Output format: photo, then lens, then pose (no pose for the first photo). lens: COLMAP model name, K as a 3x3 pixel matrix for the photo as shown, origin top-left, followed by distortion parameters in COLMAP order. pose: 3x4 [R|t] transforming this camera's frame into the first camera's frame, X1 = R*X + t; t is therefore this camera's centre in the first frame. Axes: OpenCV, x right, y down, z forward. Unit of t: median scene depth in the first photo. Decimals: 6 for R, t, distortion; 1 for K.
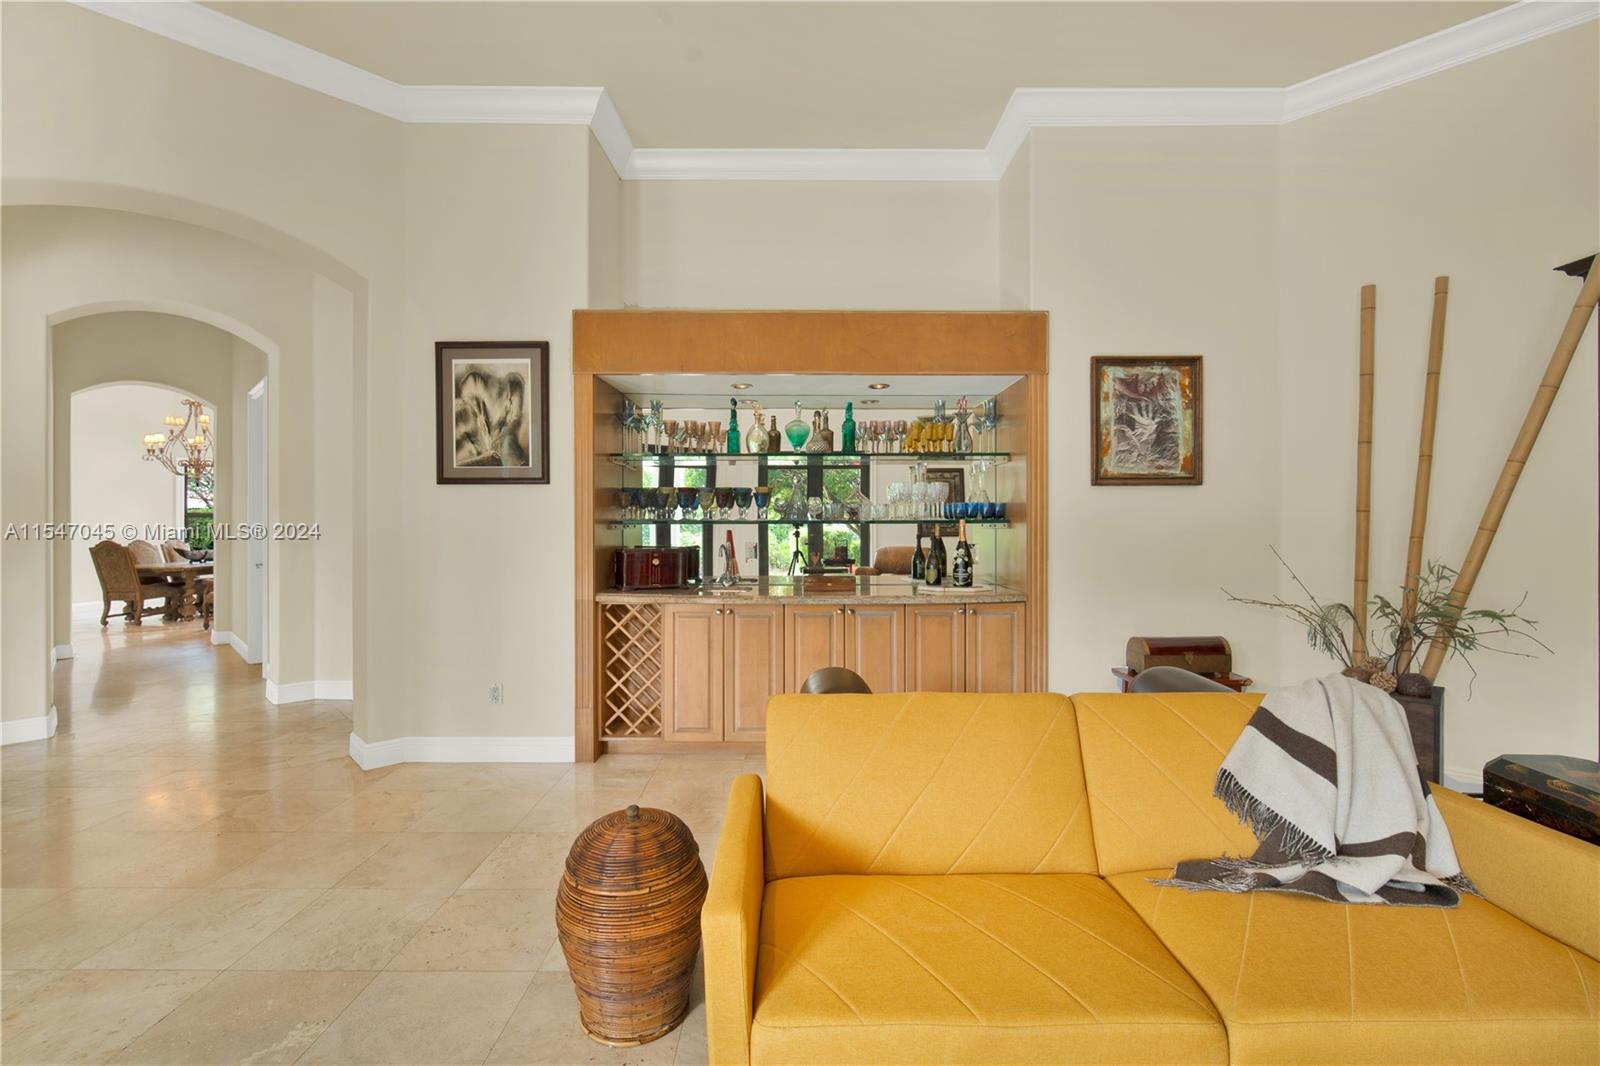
lens RADIAL K [[700.6, 0, 800.2], [0, 700.6, 530.5], [0, 0, 1]] dist [-0.003542, -0.000088]
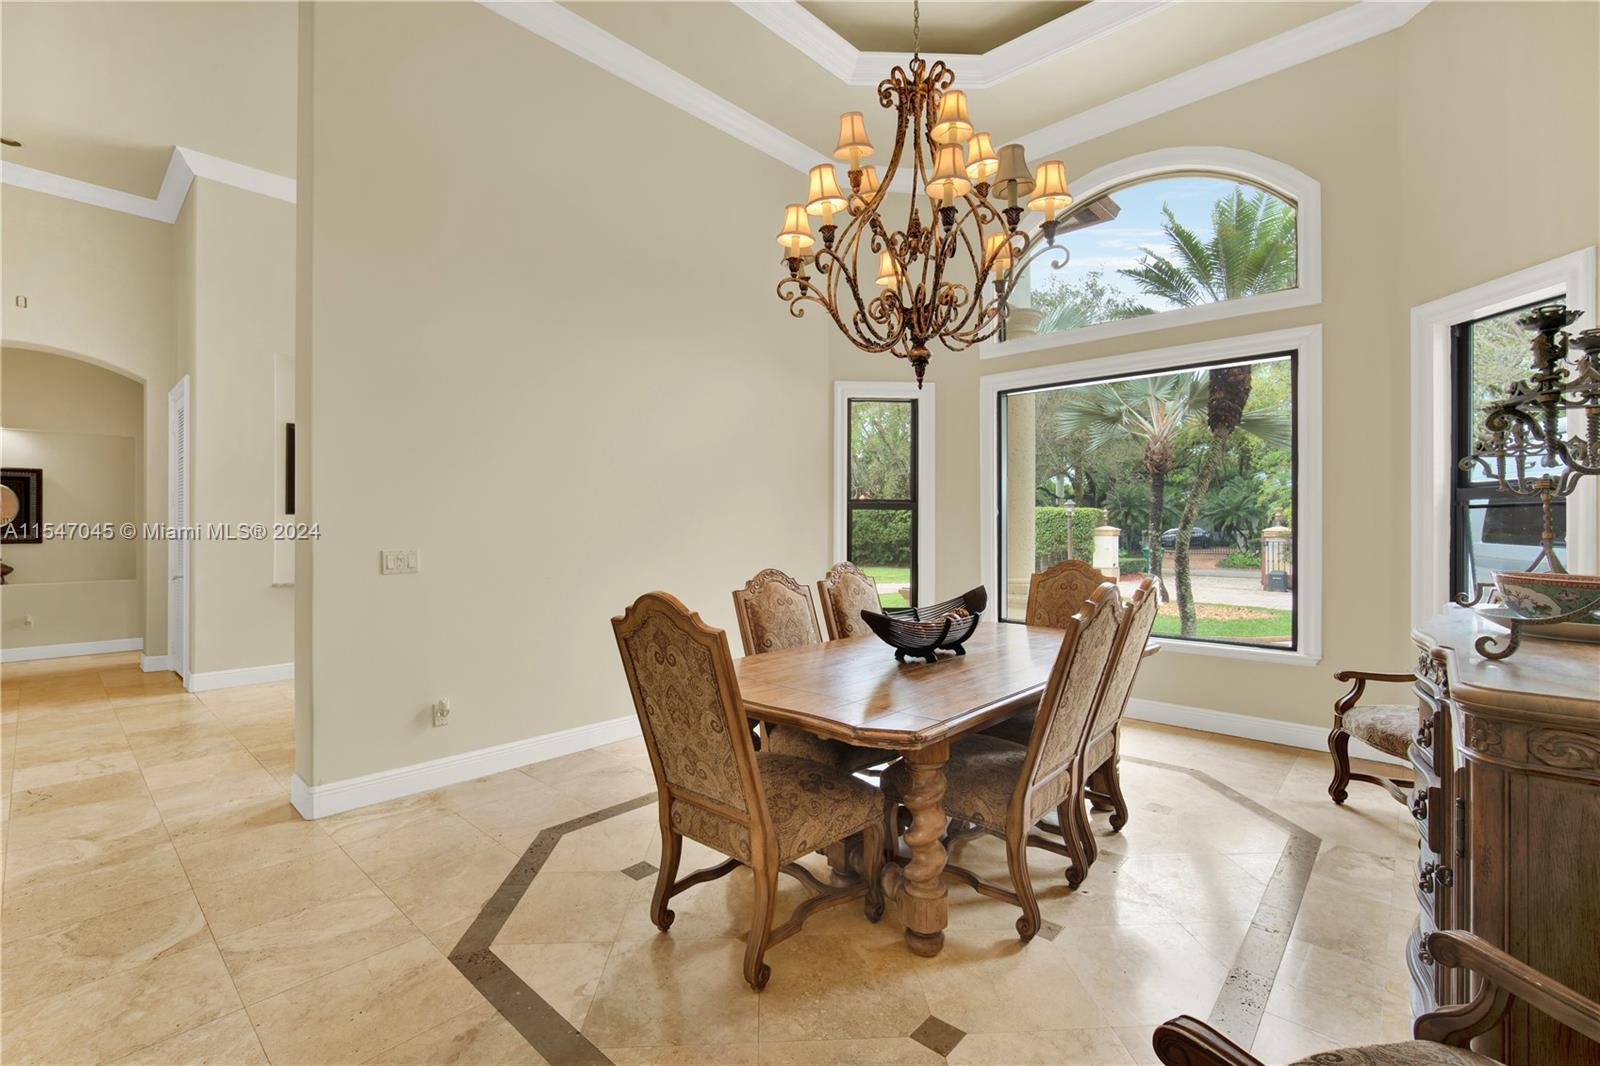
lens RADIAL K [[700.6, 0, 802.3], [0, 700.6, 525.3], [0, 0, 1]] dist [-0.003542, -0.000088]
pose [[0.741991, -0.000827, -0.670409, -0.793259], [0.000184, 0.999999, -0.001030, -0.006089], [0.670410, 0.000641, 0.741991, 0.848605]]
